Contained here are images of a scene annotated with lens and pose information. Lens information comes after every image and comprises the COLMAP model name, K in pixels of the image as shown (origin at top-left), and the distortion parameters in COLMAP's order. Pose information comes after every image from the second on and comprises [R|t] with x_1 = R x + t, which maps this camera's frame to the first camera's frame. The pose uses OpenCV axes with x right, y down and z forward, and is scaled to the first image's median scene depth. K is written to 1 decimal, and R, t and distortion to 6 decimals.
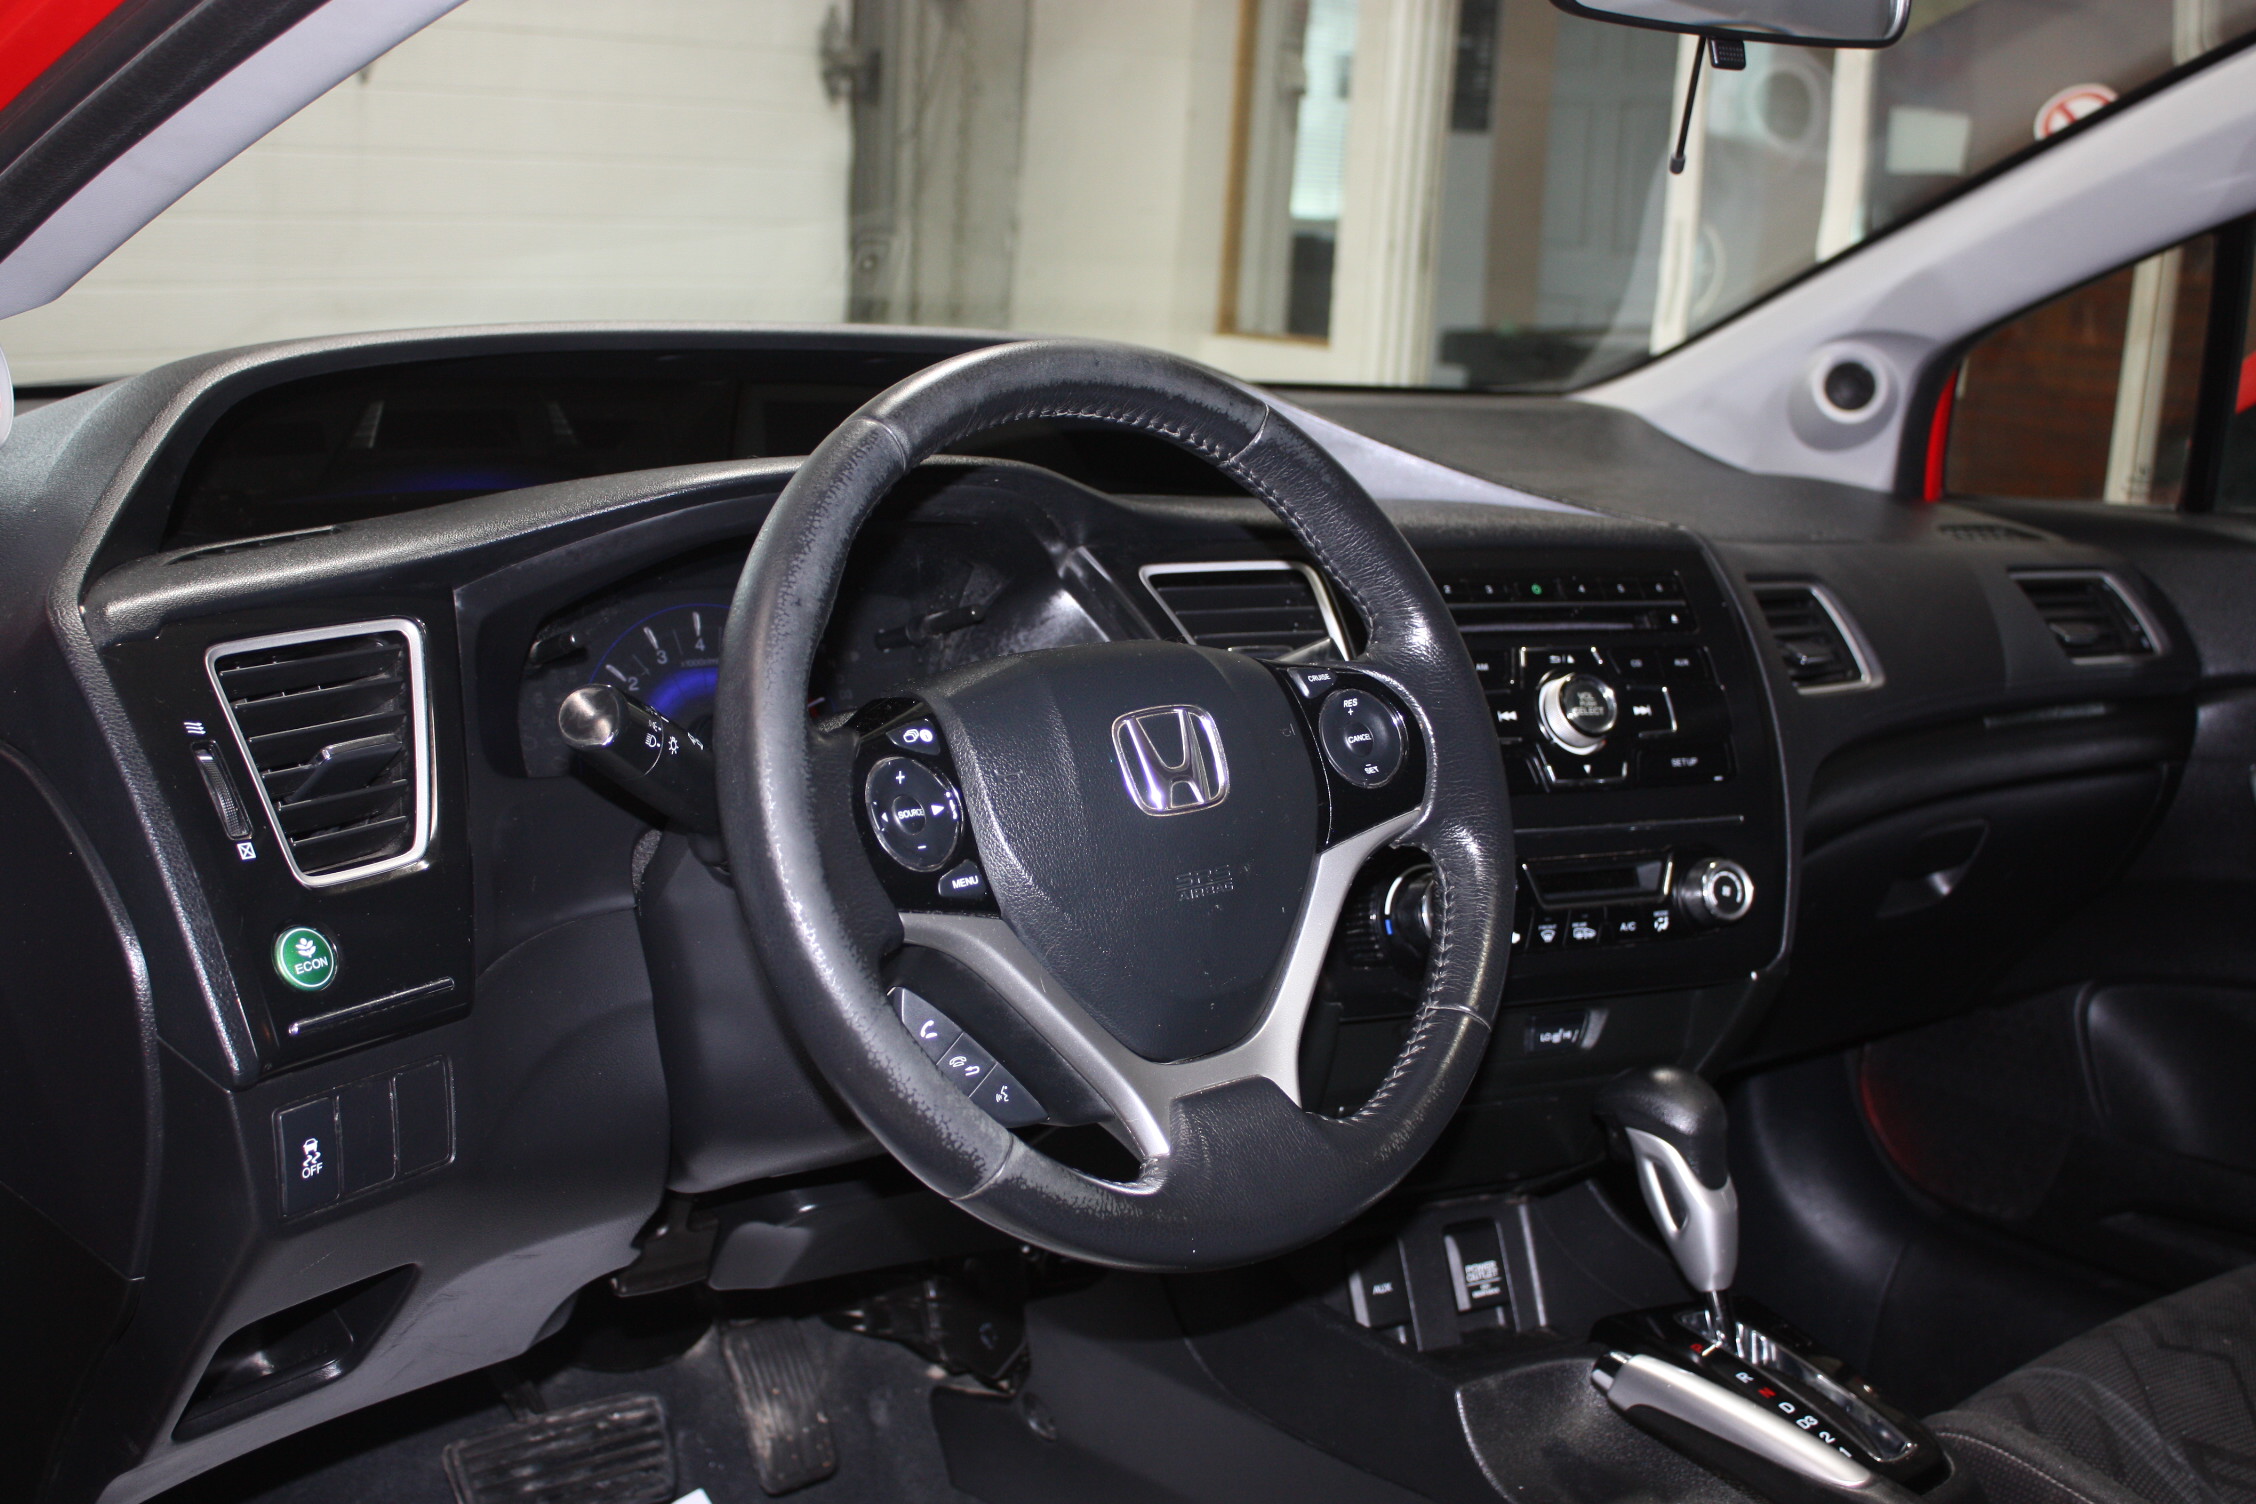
lens RADIAL K [[2588.9, 0, 1128.0], [0, 2588.9, 752.0], [0, 0, 1]] dist [0.011952, 0.042788]
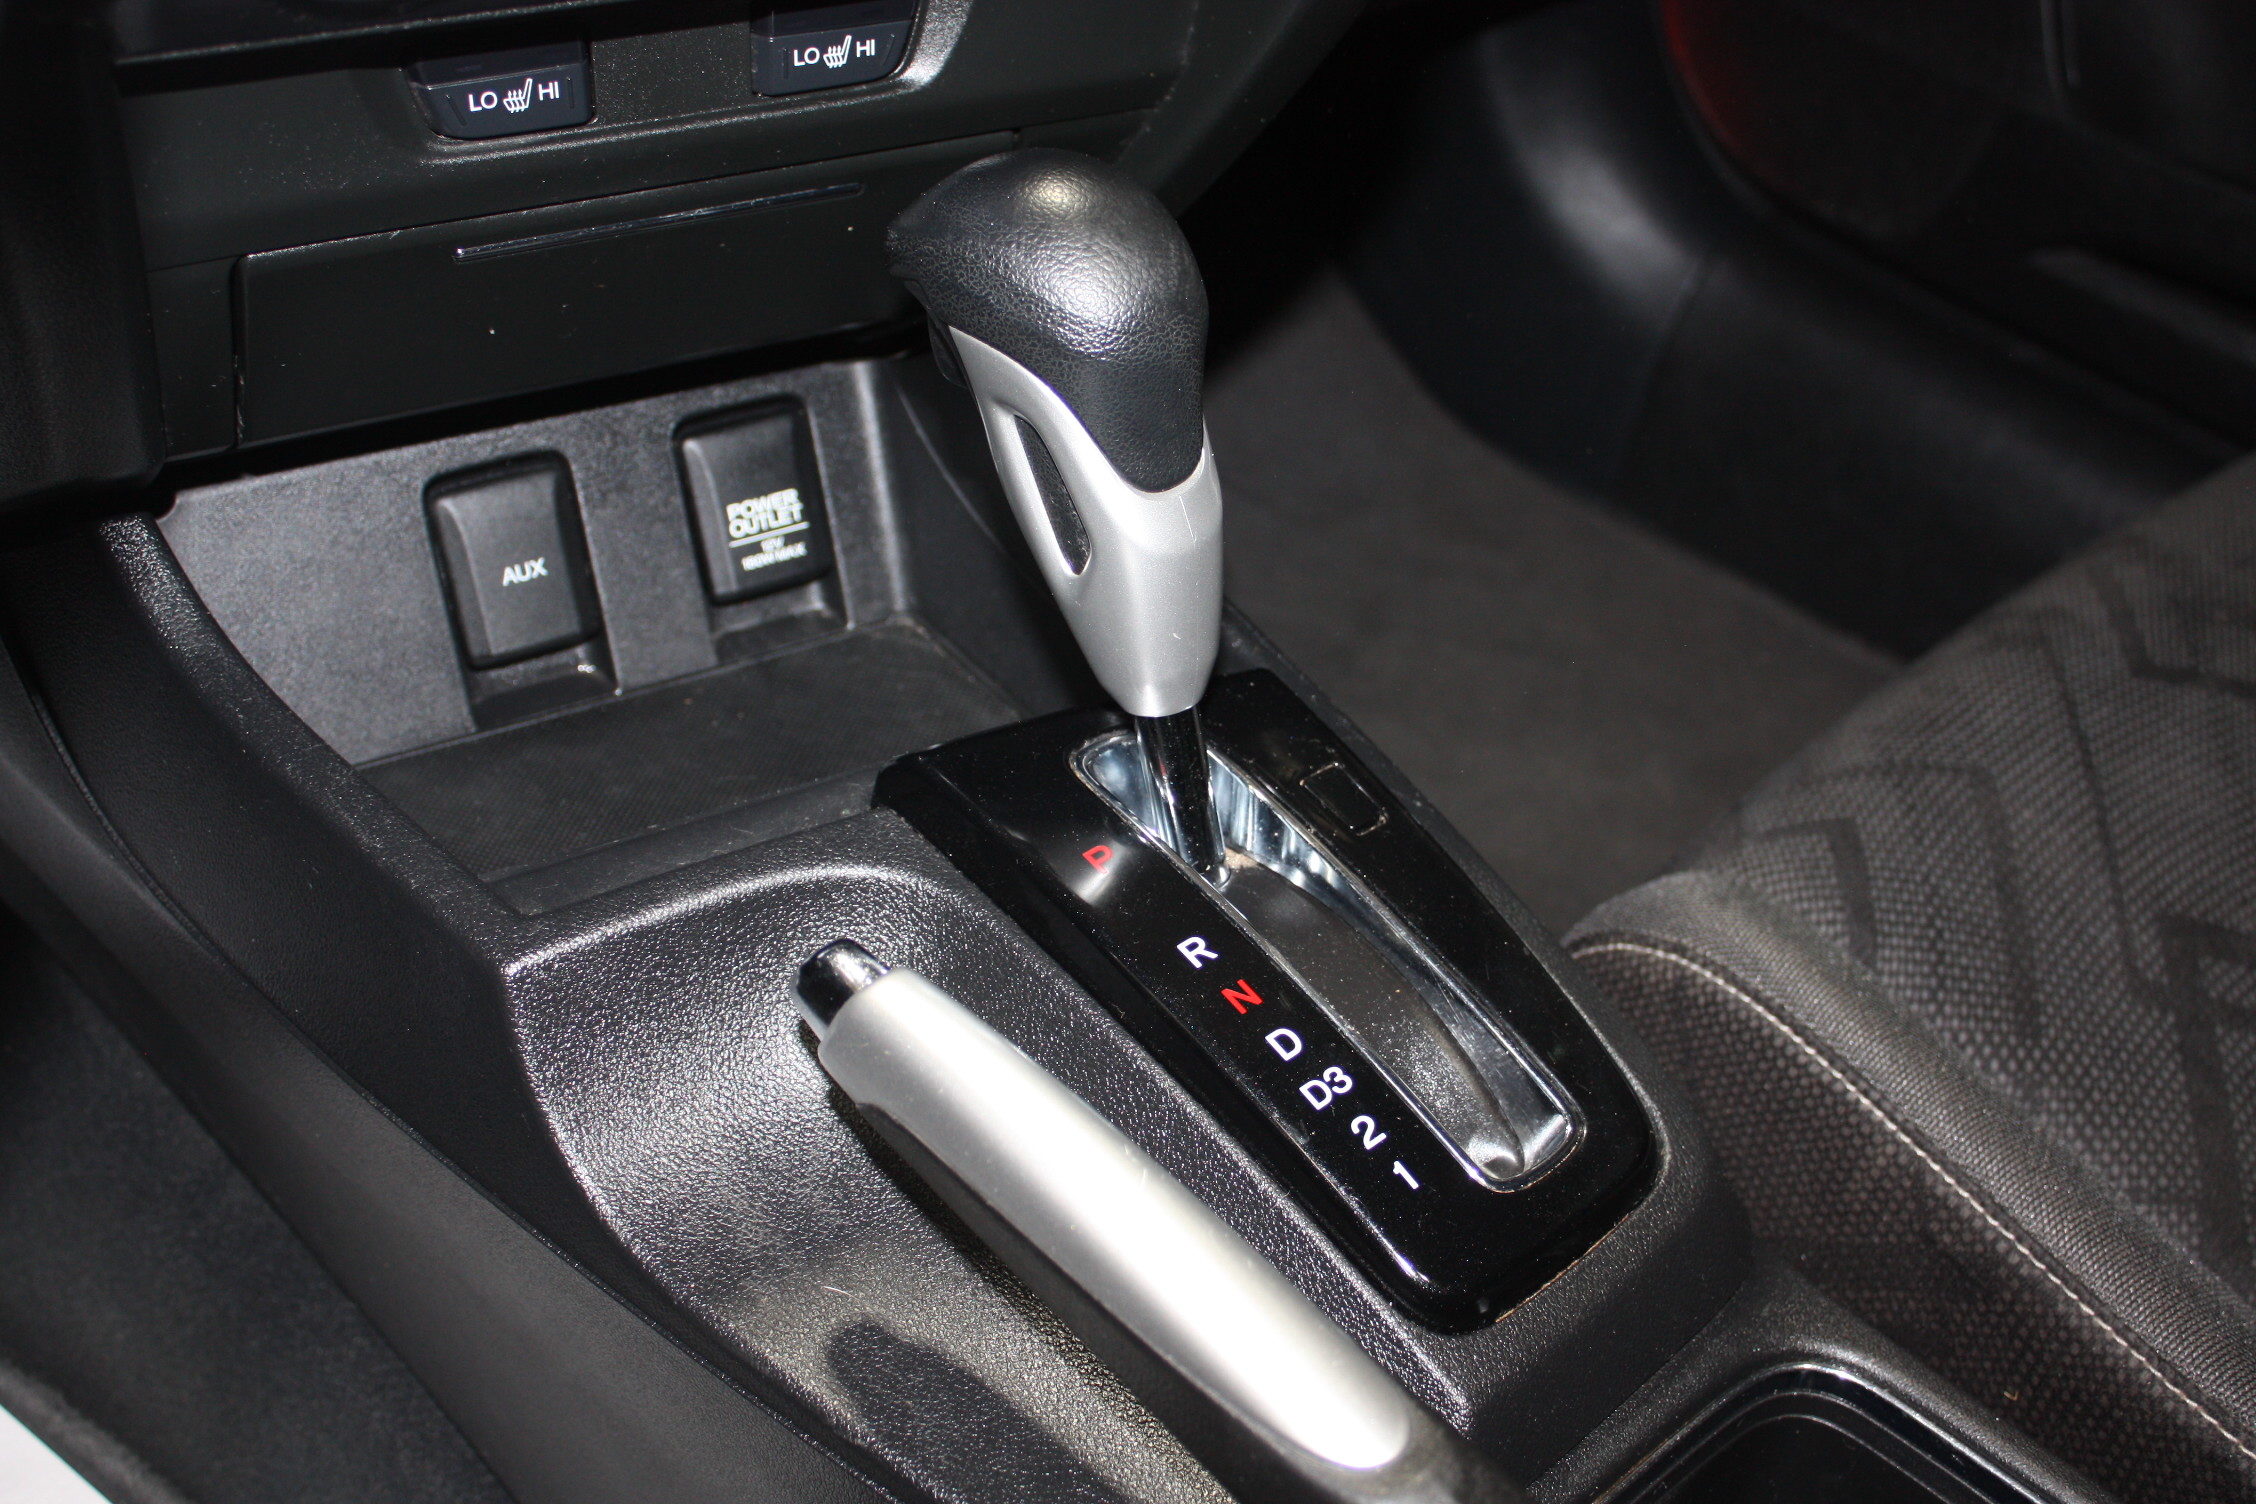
lens RADIAL K [[2908.9, 0, 1128.0], [0, 2908.9, 752.0], [0, 0, 1]] dist [-0.107492, 0.051034]
pose [[0.997183, -0.010180, 0.074310, 0.166794], [-0.022588, 0.903990, 0.426956, 0.015137], [-0.071522, -0.427431, 0.901214, 0.519532]]
